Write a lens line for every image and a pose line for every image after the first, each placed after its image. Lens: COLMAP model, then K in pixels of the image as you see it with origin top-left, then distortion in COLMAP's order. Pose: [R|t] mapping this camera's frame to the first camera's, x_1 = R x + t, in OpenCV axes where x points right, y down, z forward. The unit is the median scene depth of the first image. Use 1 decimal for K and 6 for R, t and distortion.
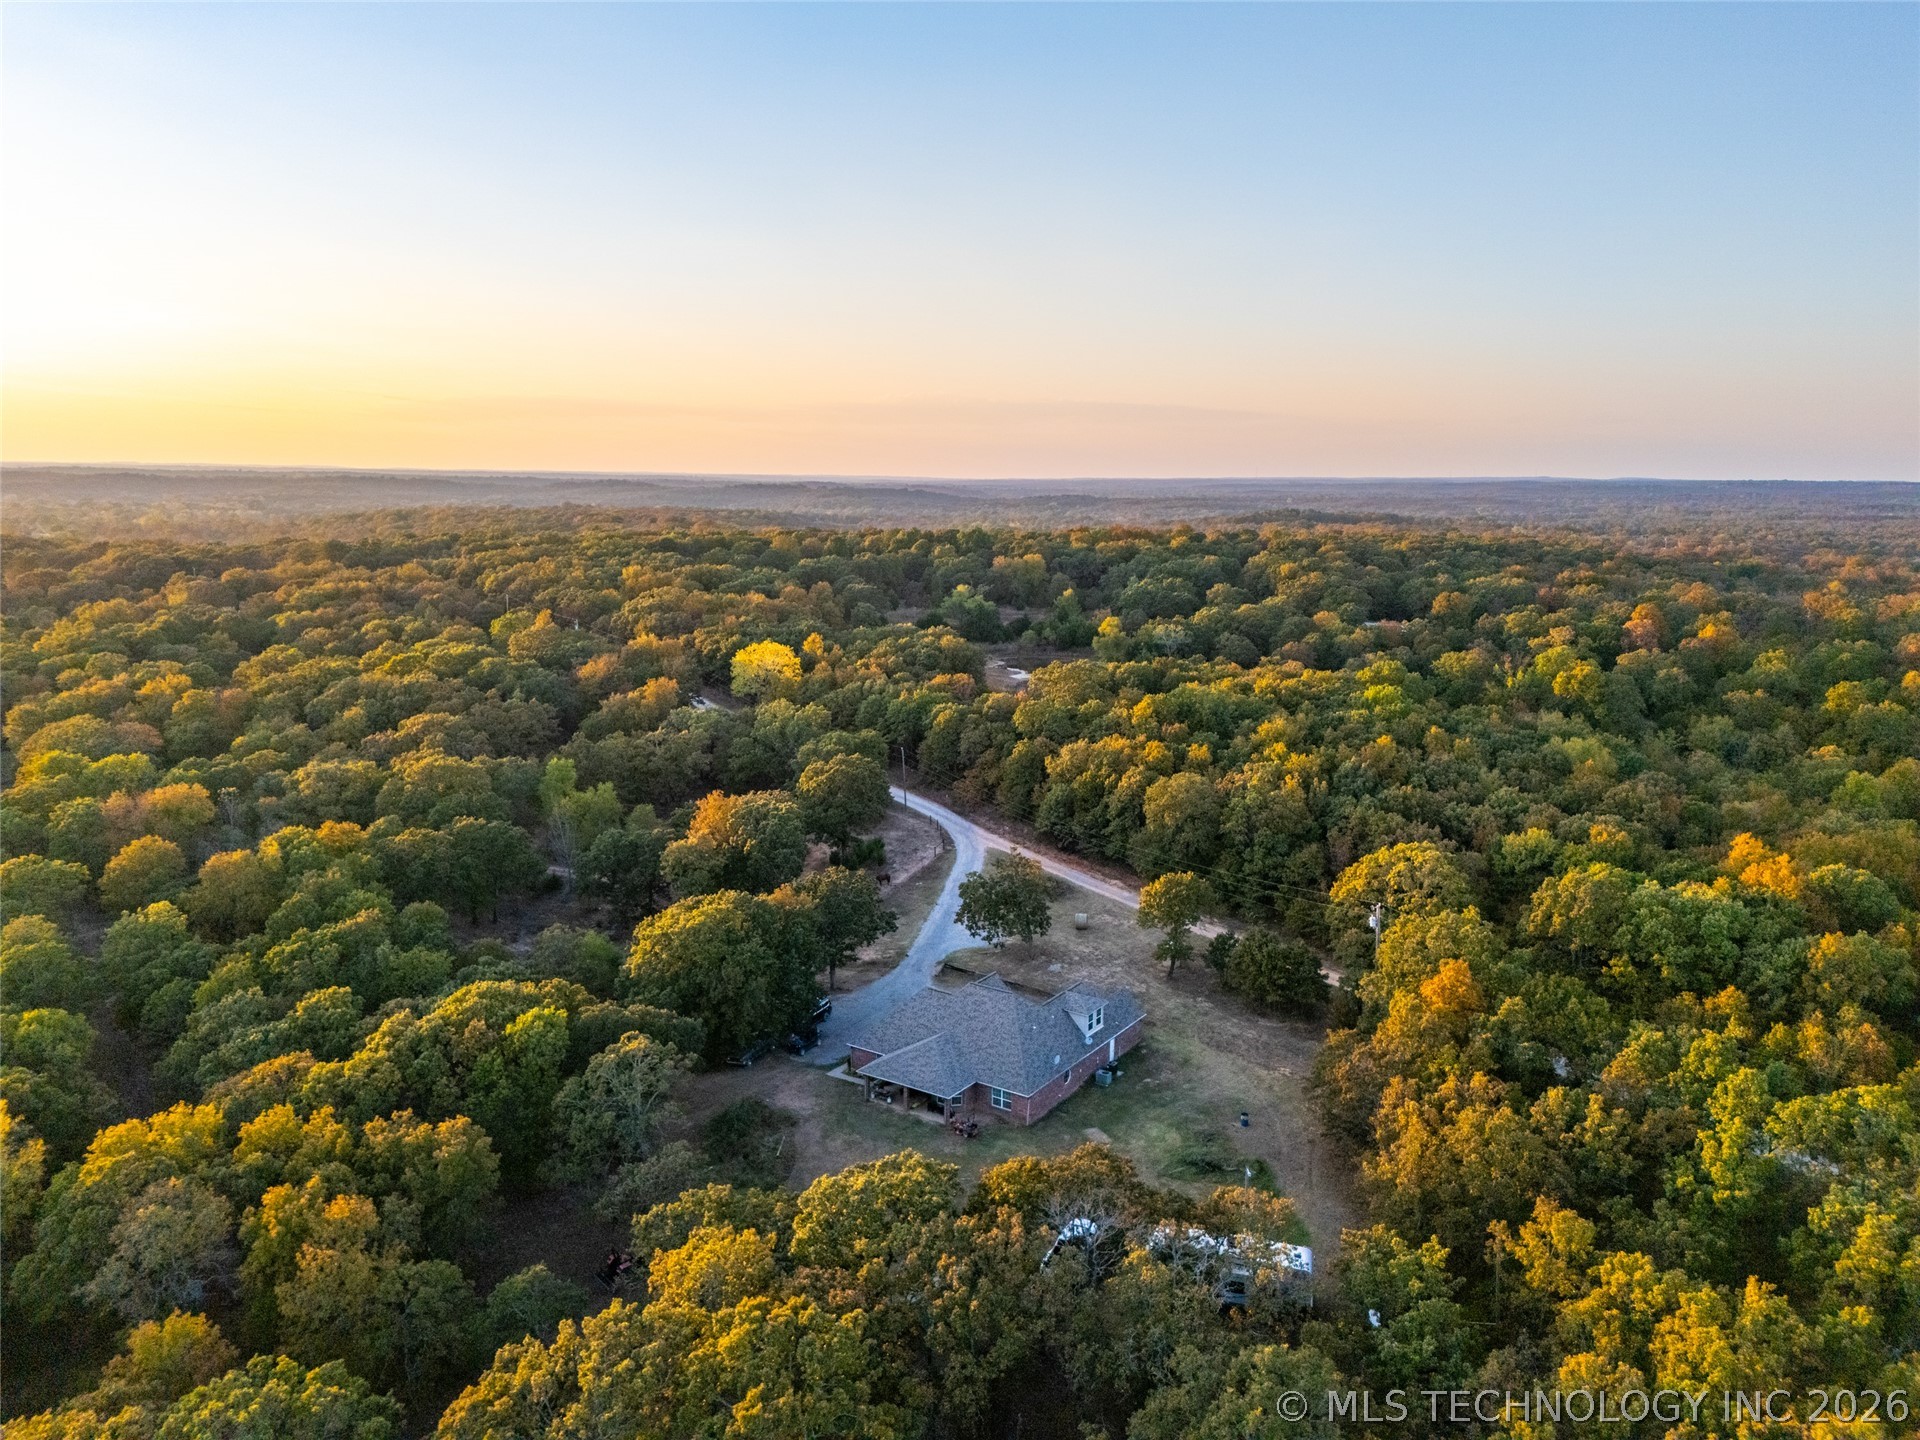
lens RADIAL K [[1395.9, 0, 962.3], [0, 1395.9, 713.1], [0, 0, 1]] dist [0.083851, -0.088081]
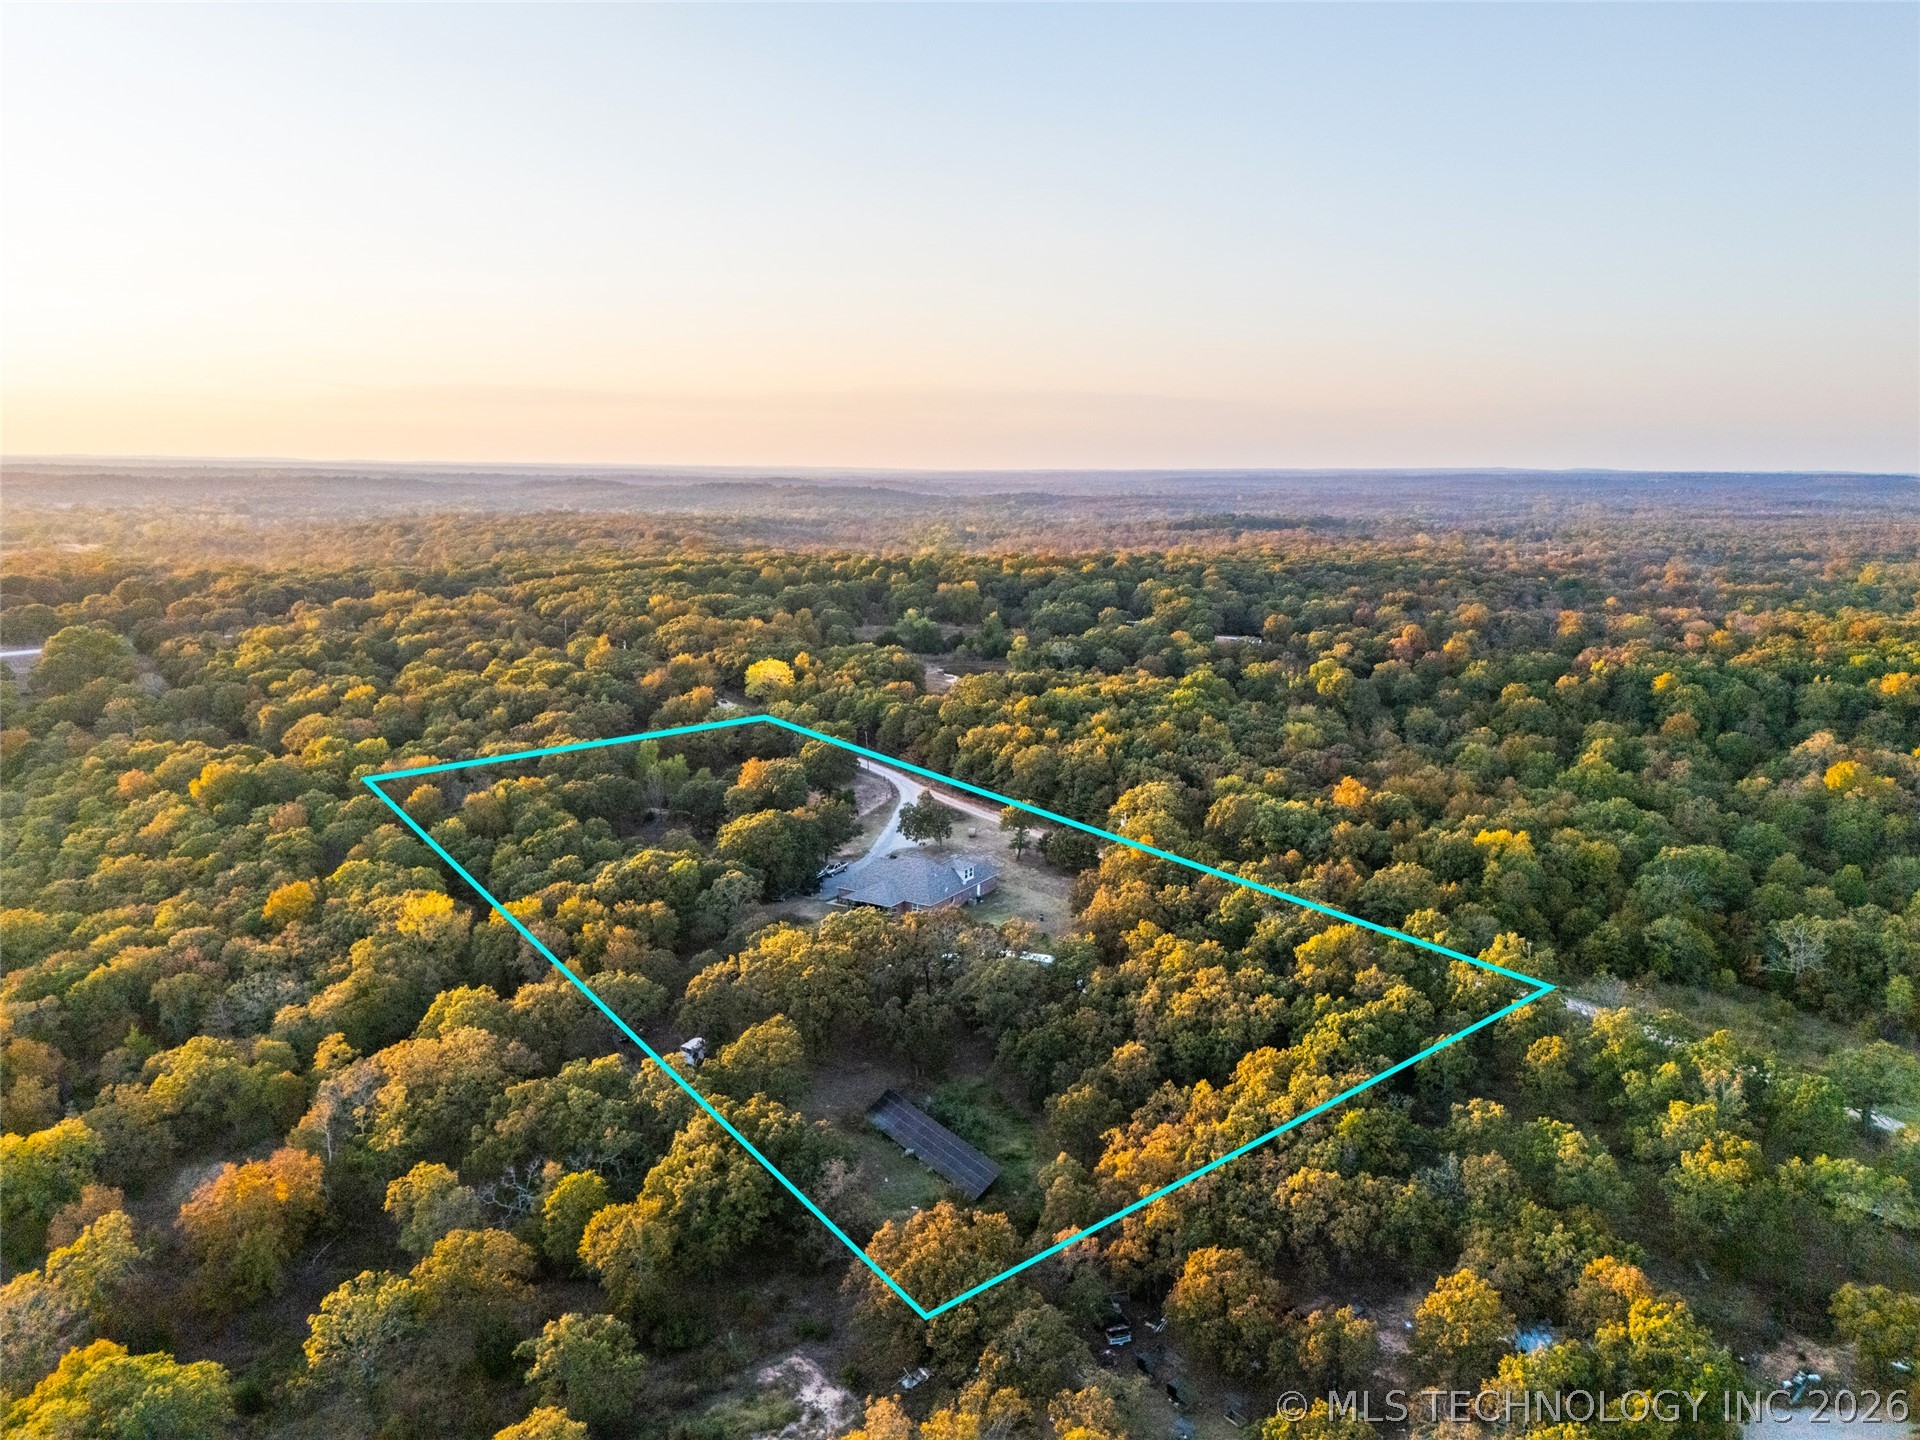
lens RADIAL K [[1395.9, 0, 962.3], [0, 1395.9, 713.1], [0, 0, 1]] dist [0.083851, -0.088081]
pose [[0.999673, -0.006067, 0.024843, 0.024440], [0.005918, 0.999964, 0.006060, -0.004489], [-0.024879, -0.005911, 0.999673, -0.523902]]
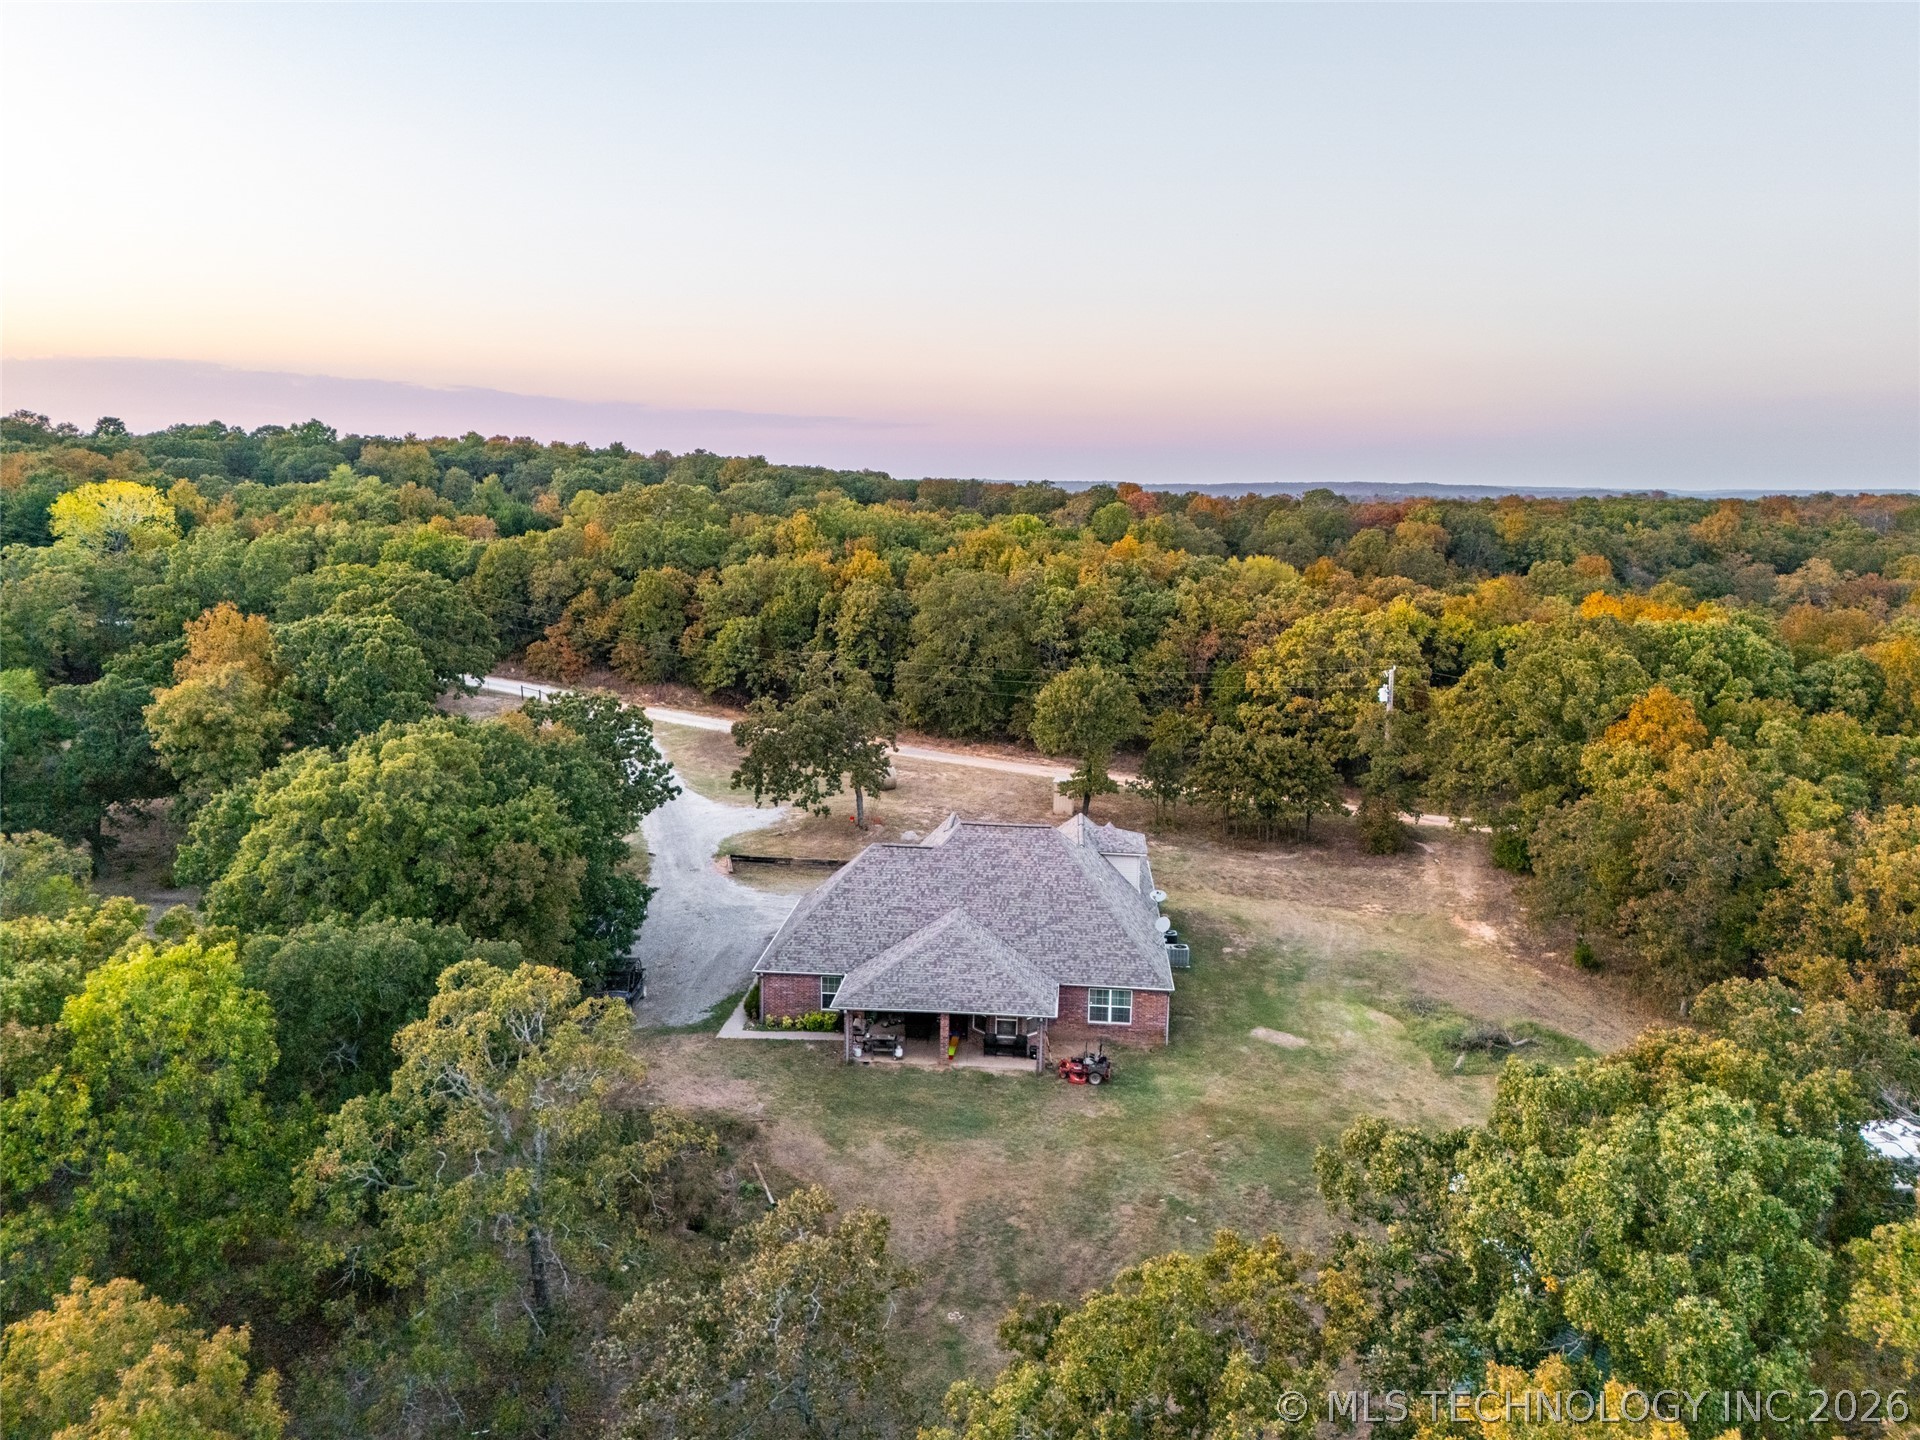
lens RADIAL K [[1419.2, 0, 959.2], [0, 1419.2, 712.0], [0, 0, 1]] dist [0.069535, -0.051726]
pose [[0.875413, -0.070273, 0.478239, -0.153324], [0.070502, 0.997358, 0.017500, 0.083370], [-0.478206, 0.018397, 0.878055, 0.305993]]
